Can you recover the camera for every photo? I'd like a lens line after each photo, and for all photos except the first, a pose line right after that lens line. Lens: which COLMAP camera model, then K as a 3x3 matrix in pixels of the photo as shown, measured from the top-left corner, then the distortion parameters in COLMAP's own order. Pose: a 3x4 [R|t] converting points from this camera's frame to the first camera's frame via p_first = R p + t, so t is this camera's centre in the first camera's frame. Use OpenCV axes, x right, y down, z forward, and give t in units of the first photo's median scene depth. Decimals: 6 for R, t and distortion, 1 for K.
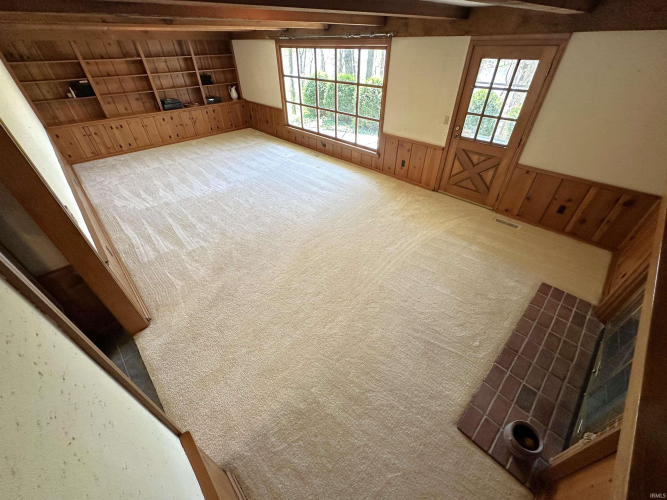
lens RADIAL K [[268.5, 0, 336.1], [0, 268.5, 249.8], [0, 0, 1]] dist [-0.002822, 0.000219]
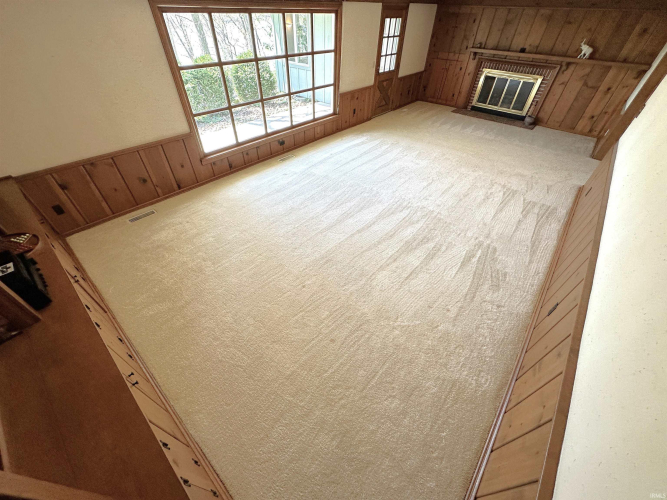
lens RADIAL K [[268.5, 0, 336.1], [0, 268.5, 249.8], [0, 0, 1]] dist [-0.002822, 0.000219]
pose [[-0.083297, -0.660609, 0.746095, -1.109443], [0.605485, 0.561099, 0.564408, -0.728241], [-0.791486, 0.498763, 0.353251, 0.970054]]
